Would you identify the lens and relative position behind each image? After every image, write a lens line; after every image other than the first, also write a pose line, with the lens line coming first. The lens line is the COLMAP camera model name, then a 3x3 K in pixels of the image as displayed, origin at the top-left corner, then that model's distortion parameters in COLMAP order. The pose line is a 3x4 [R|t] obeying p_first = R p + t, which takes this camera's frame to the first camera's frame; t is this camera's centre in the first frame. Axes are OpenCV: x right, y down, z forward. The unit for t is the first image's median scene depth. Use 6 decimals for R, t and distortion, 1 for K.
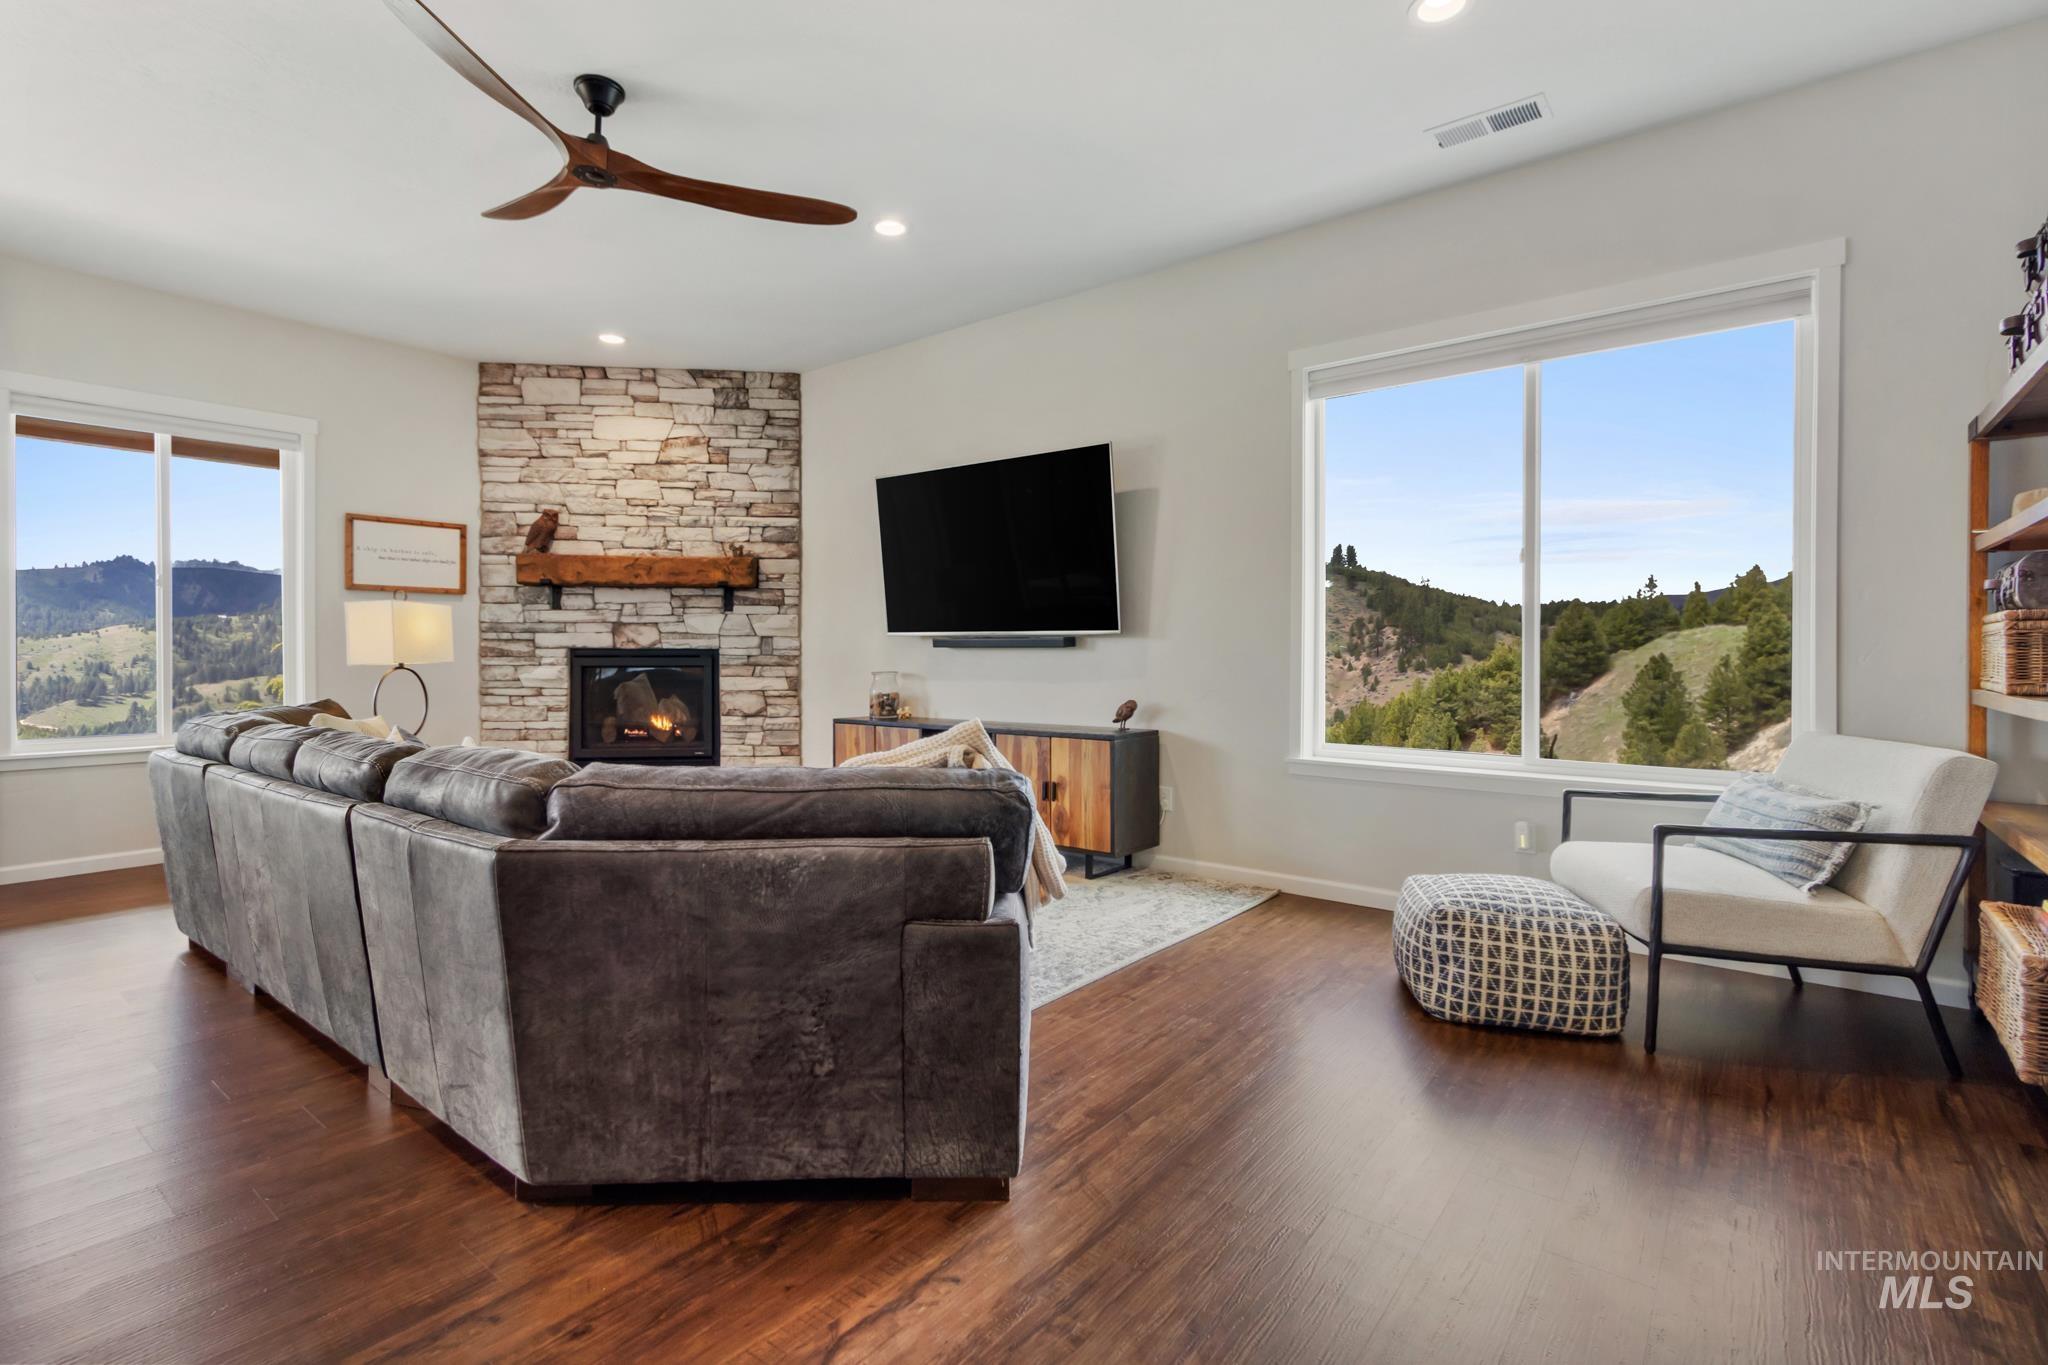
lens RADIAL K [[946.2, 0, 1019.5], [0, 946.2, 652.4], [0, 0, 1]] dist [-0.002356, -0.000943]
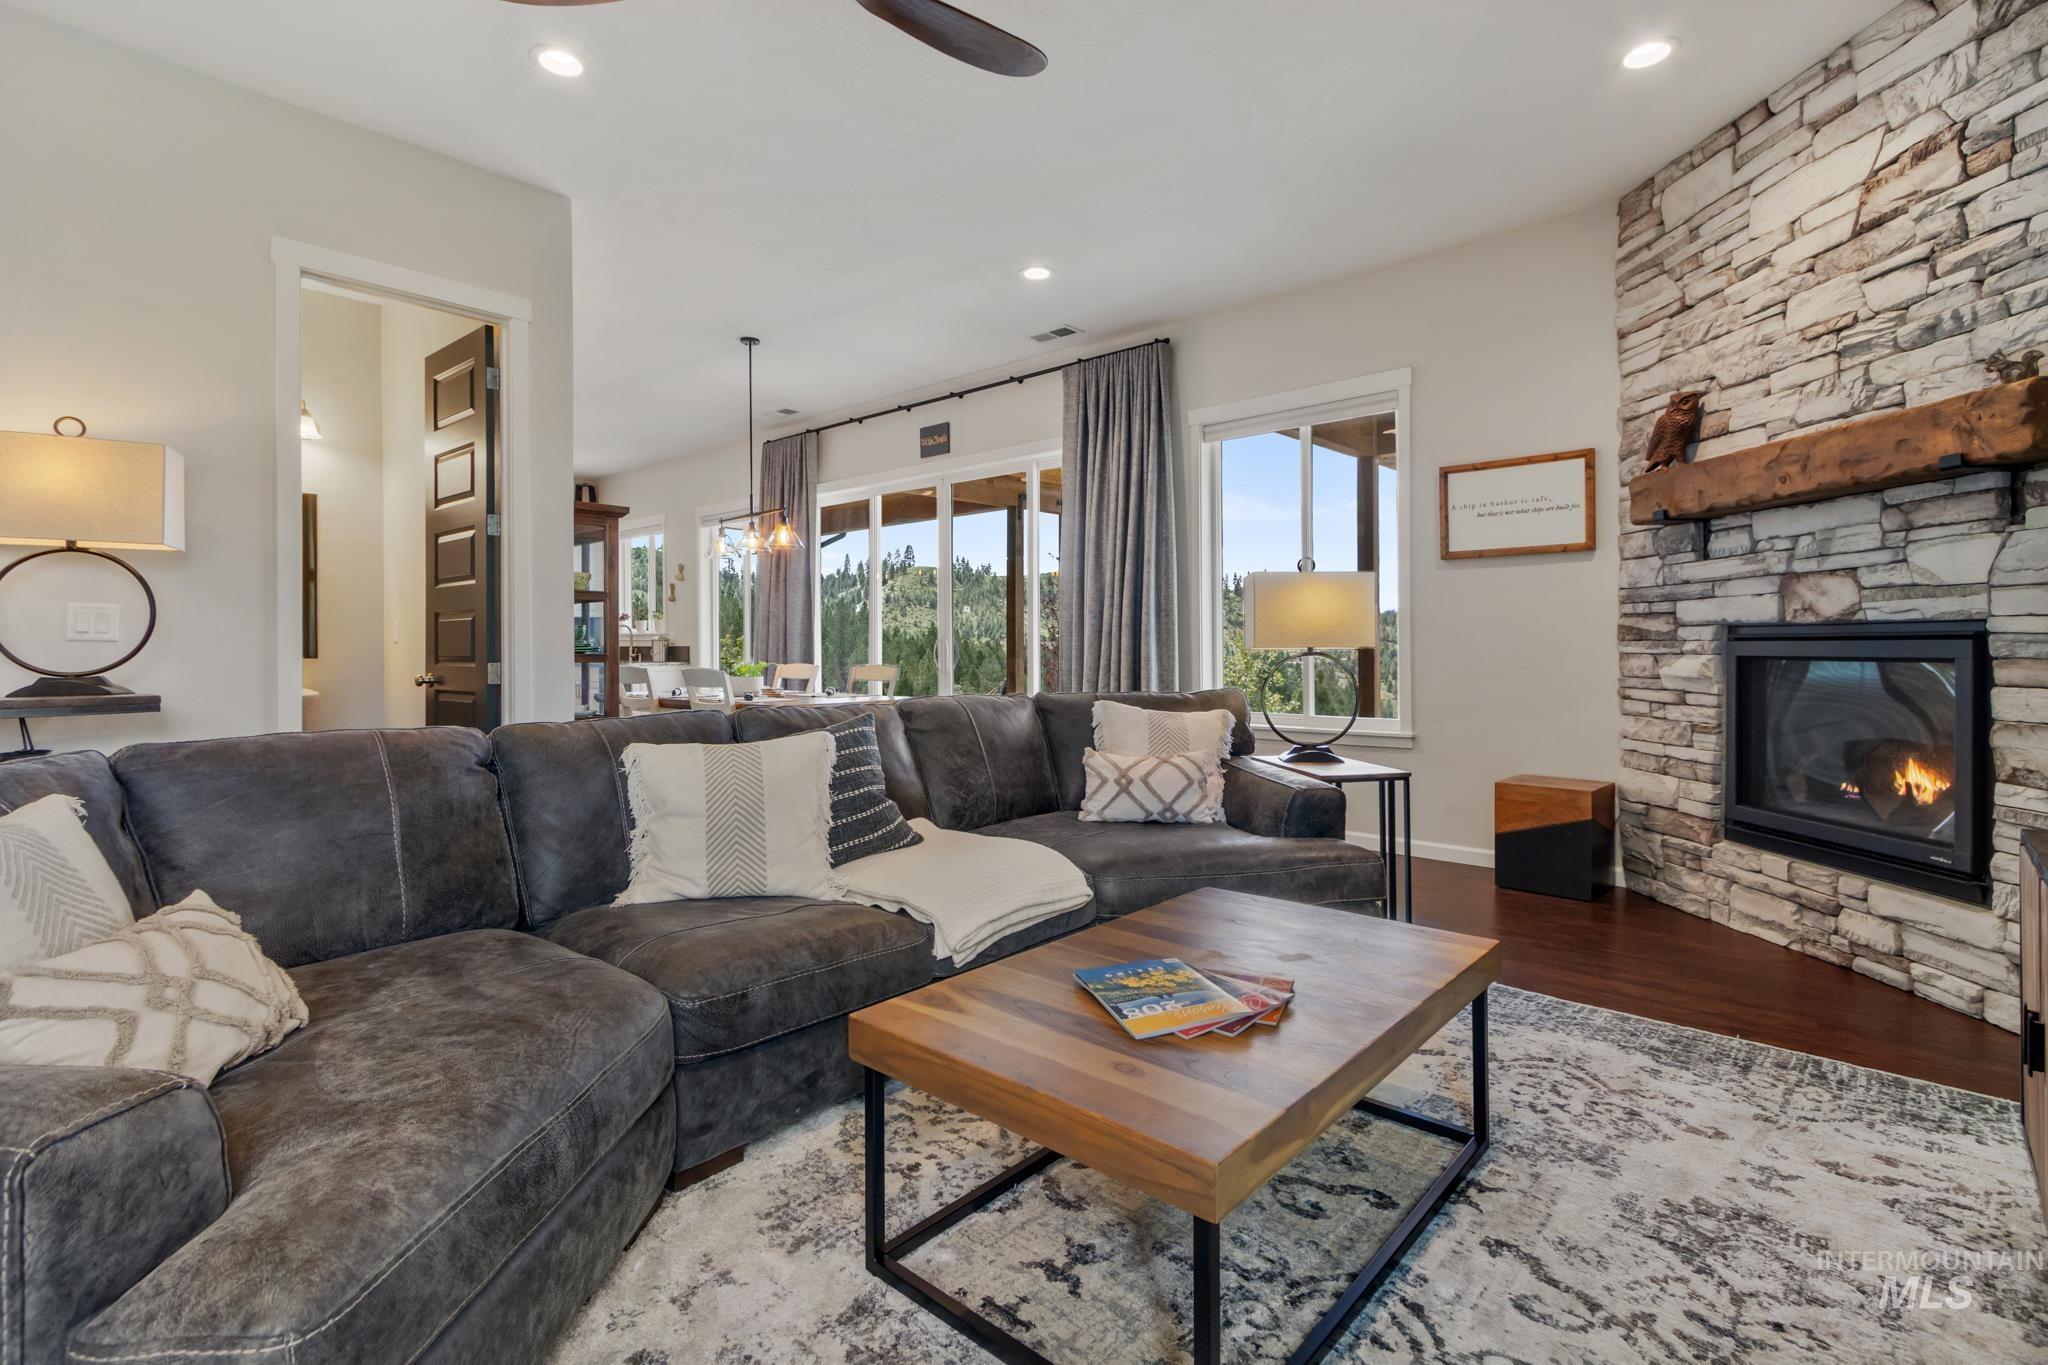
lens RADIAL K [[946.2, 0, 1019.5], [0, 946.2, 652.4], [0, 0, 1]] dist [-0.002356, -0.000943]
pose [[-0.080325, 0.006863, -0.996745, 0.128607], [0.001908, 0.999976, 0.006732, 0.007531], [0.996767, -0.001361, -0.080336, 0.620118]]
